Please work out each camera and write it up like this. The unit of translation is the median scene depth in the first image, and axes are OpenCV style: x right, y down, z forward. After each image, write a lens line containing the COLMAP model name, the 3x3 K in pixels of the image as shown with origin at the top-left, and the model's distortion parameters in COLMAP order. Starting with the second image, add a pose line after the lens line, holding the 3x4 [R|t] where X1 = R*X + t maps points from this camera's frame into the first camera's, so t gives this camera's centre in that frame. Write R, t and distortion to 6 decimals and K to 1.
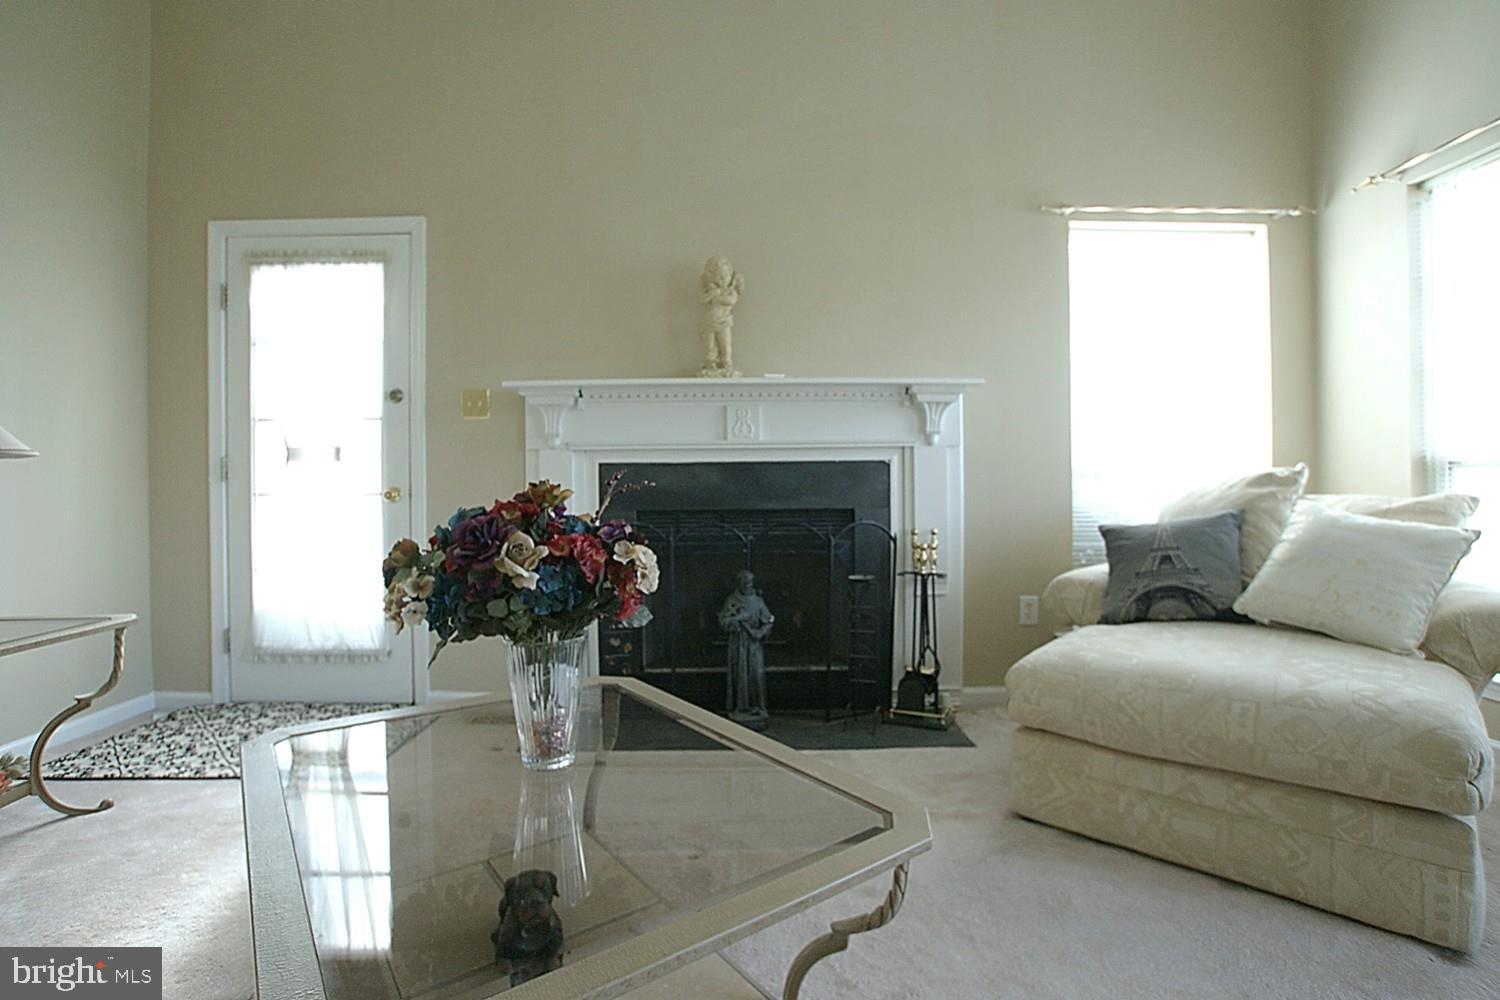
lens RADIAL K [[730.0, 0, 758.1], [0, 730.0, 499.1], [0, 0, 1]] dist [-0.072860, 0.023629]
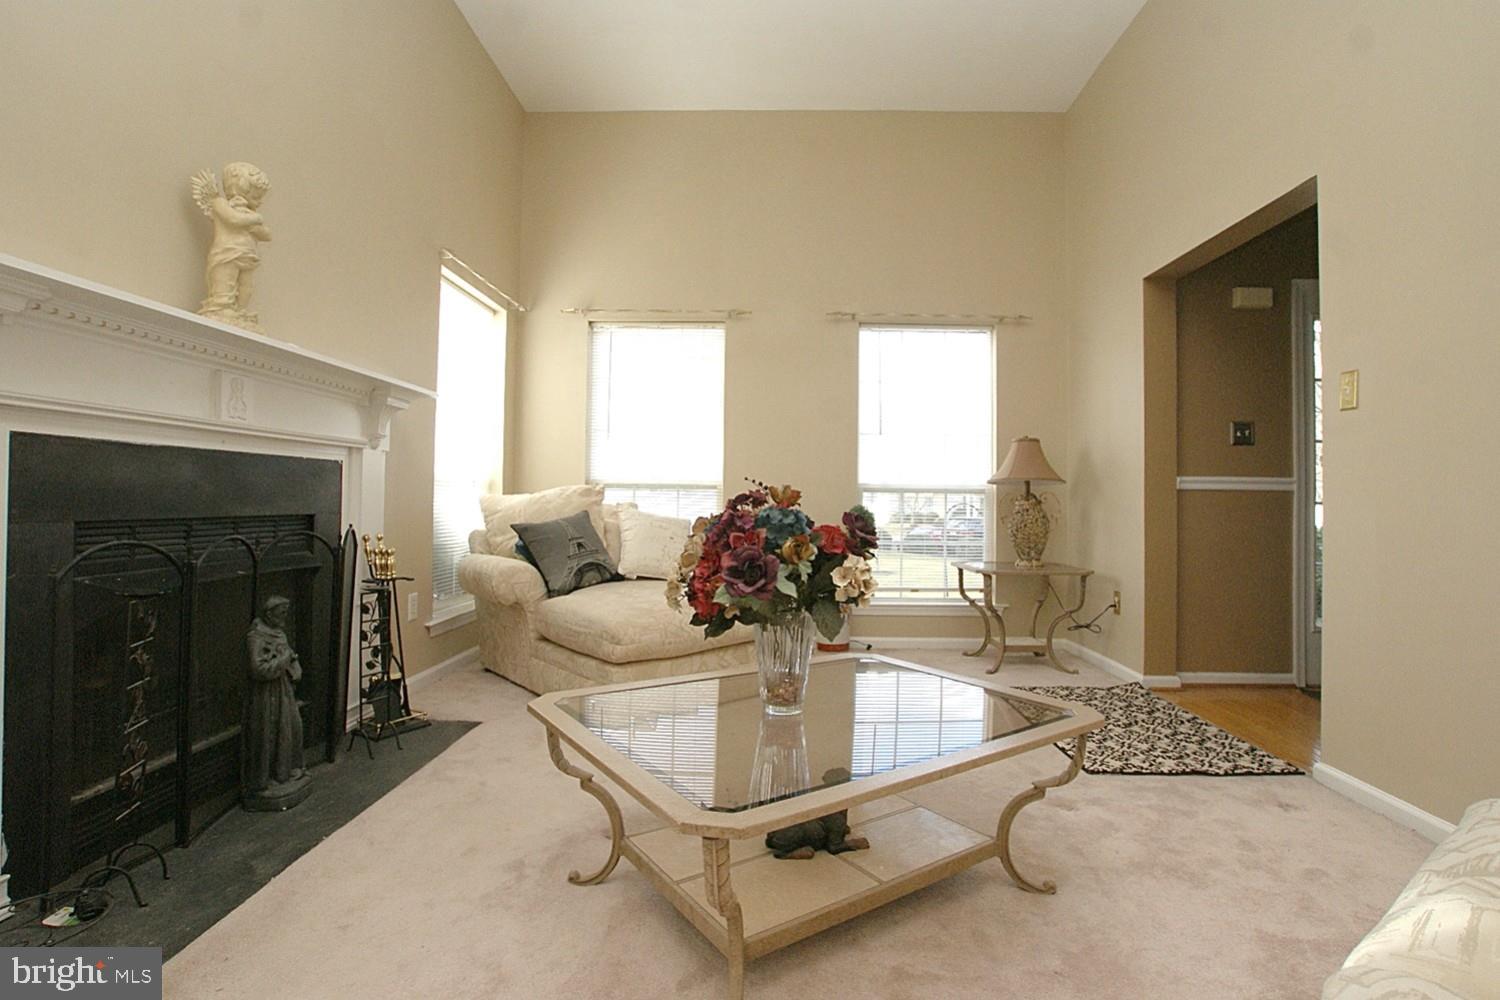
lens RADIAL K [[731.8, 0, 755.0], [0, 731.8, 485.4], [0, 0, 1]] dist [-0.064790, 0.031587]
pose [[0.050180, 0.028279, 0.998340, -0.739271], [-0.002218, 0.999600, -0.028203, 0.002457], [-0.998738, -0.000799, 0.050223, 0.460701]]
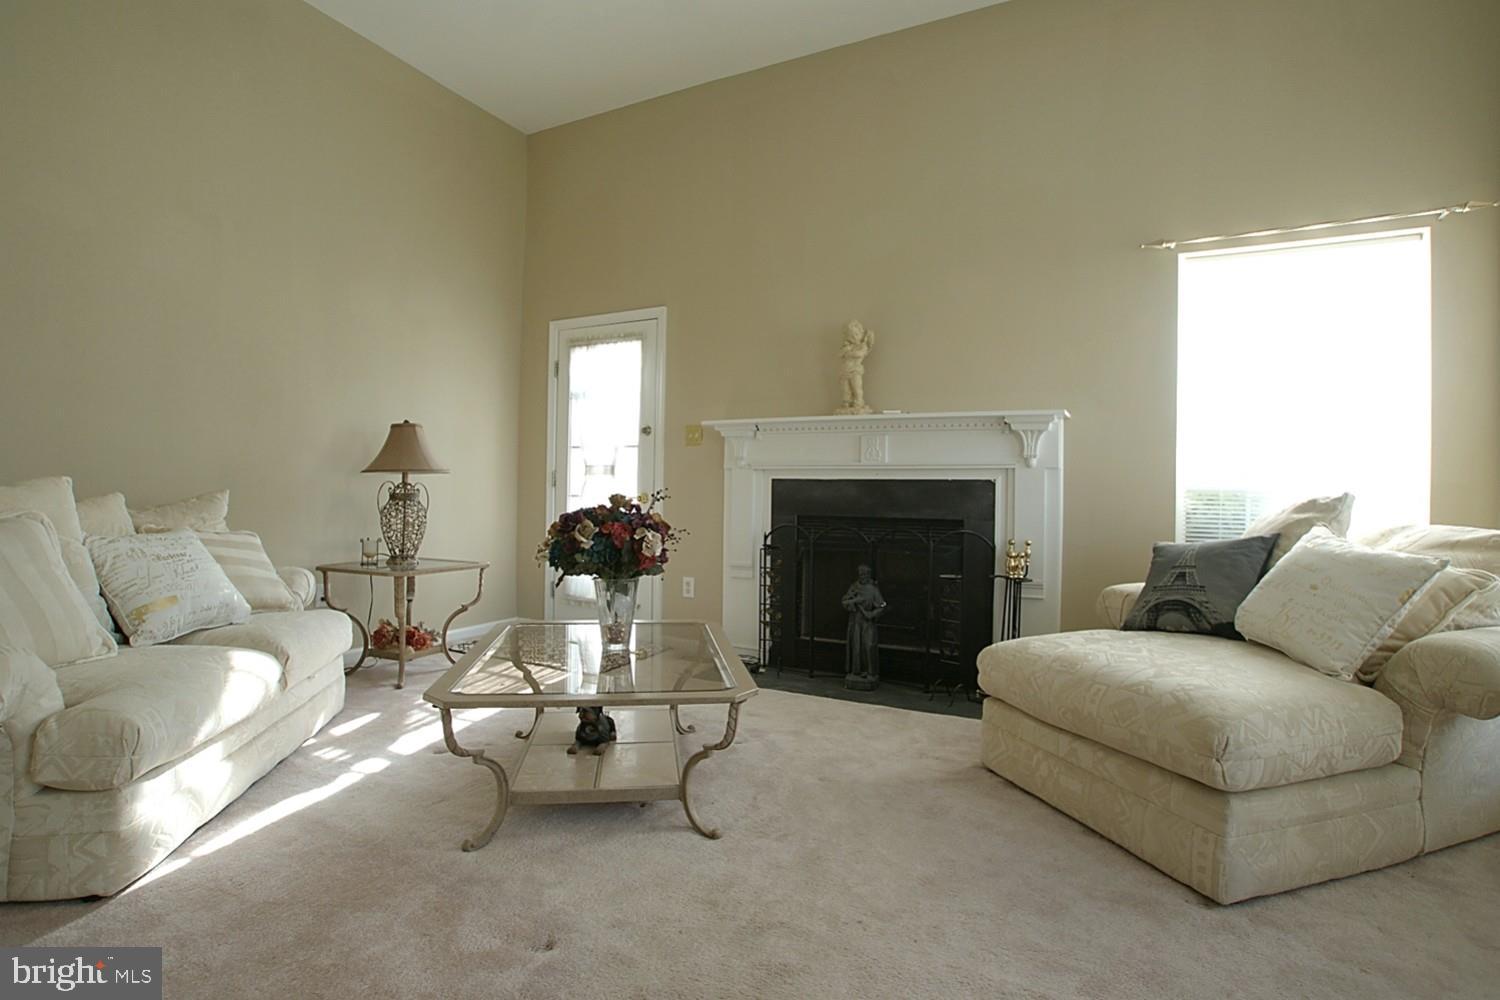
lens RADIAL K [[739.6, 0, 739.2], [0, 739.6, 499.4], [0, 0, 1]] dist [-0.064222, 0.001928]
pose [[0.872856, 0.027078, -0.487226, 0.420238], [-0.031044, 0.999518, -0.000065, -0.009836], [0.486990, 0.015182, 0.873276, -0.238668]]
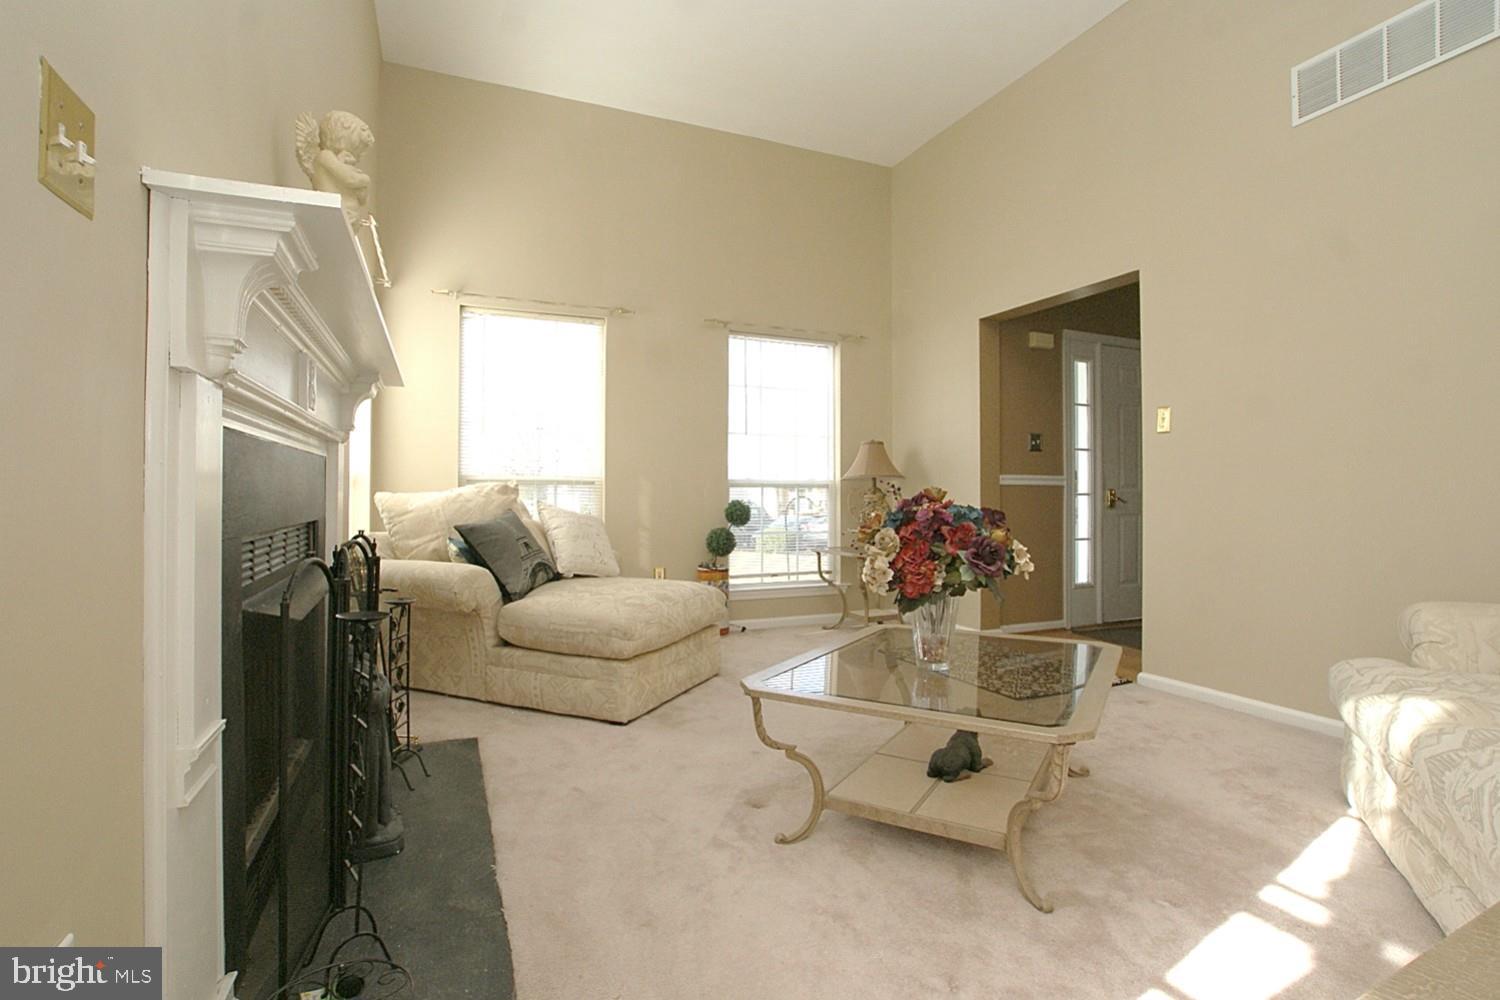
lens RADIAL K [[731.8, 0, 755.0], [0, 731.8, 485.4], [0, 0, 1]] dist [-0.064790, 0.031587]
pose [[-0.380536, 0.017047, 0.924609, -0.758004], [0.009016, 0.999851, -0.014723, -0.006979], [-0.924722, 0.002734, -0.380633, 0.919518]]
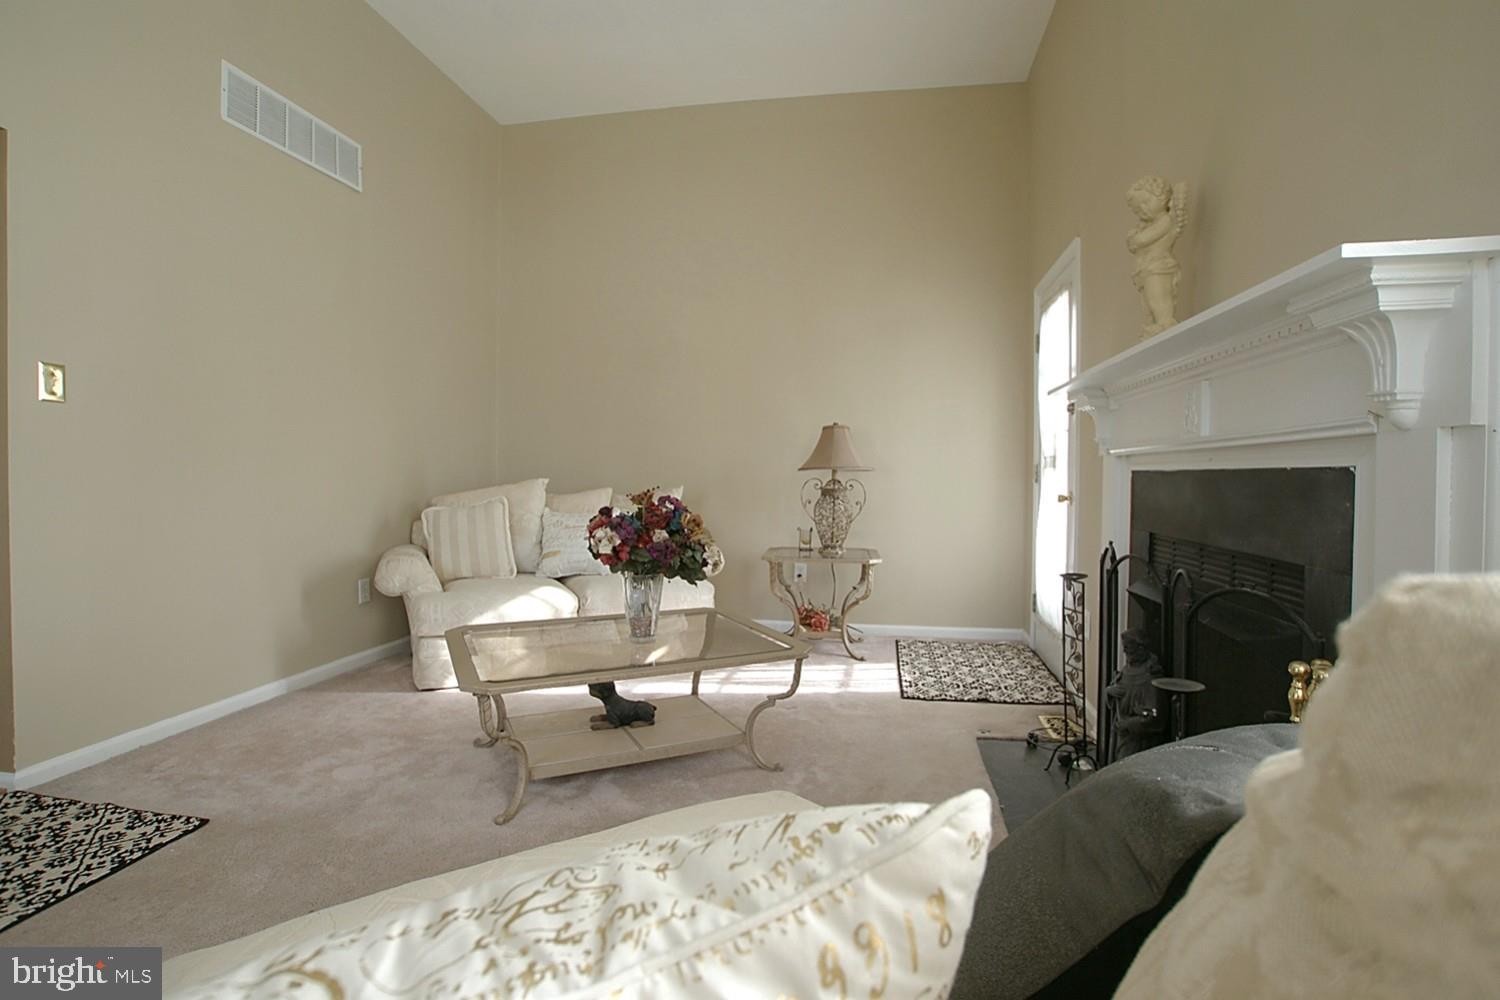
lens RADIAL K [[731.8, 0, 755.0], [0, 731.8, 485.4], [0, 0, 1]] dist [-0.064790, 0.031587]
pose [[-0.194320, 0.025707, -0.980601, 0.710482], [-0.018793, 0.999376, 0.029923, -0.050791], [0.980758, 0.024243, -0.193716, 0.773873]]
